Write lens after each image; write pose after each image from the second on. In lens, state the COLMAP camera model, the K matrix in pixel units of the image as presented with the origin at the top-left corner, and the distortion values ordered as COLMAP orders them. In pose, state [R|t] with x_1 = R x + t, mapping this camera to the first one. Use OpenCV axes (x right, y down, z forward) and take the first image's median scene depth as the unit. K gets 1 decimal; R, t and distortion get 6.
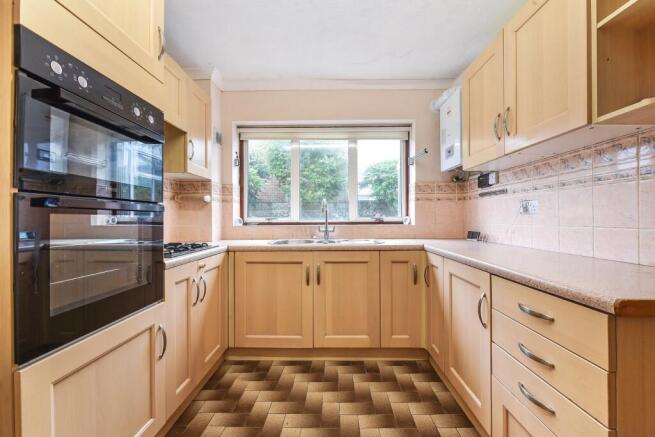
lens RADIAL K [[270.2, 0, 327.5], [0, 270.2, 218.5], [0, 0, 1]] dist [-0.000939, -0.000319]
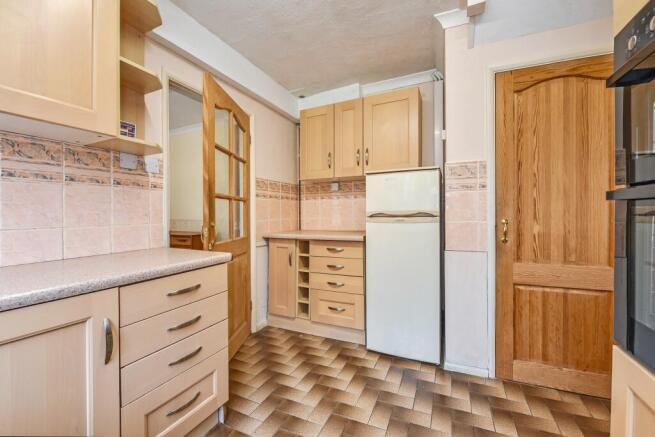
lens RADIAL K [[270.2, 0, 327.5], [0, 270.2, 218.5], [0, 0, 1]] dist [-0.000939, -0.000319]
pose [[-0.912815, 0.015296, 0.408086, -0.441513], [0.017105, 0.999853, 0.000783, 0.028143], [-0.408014, 0.007694, -0.912943, 2.439933]]
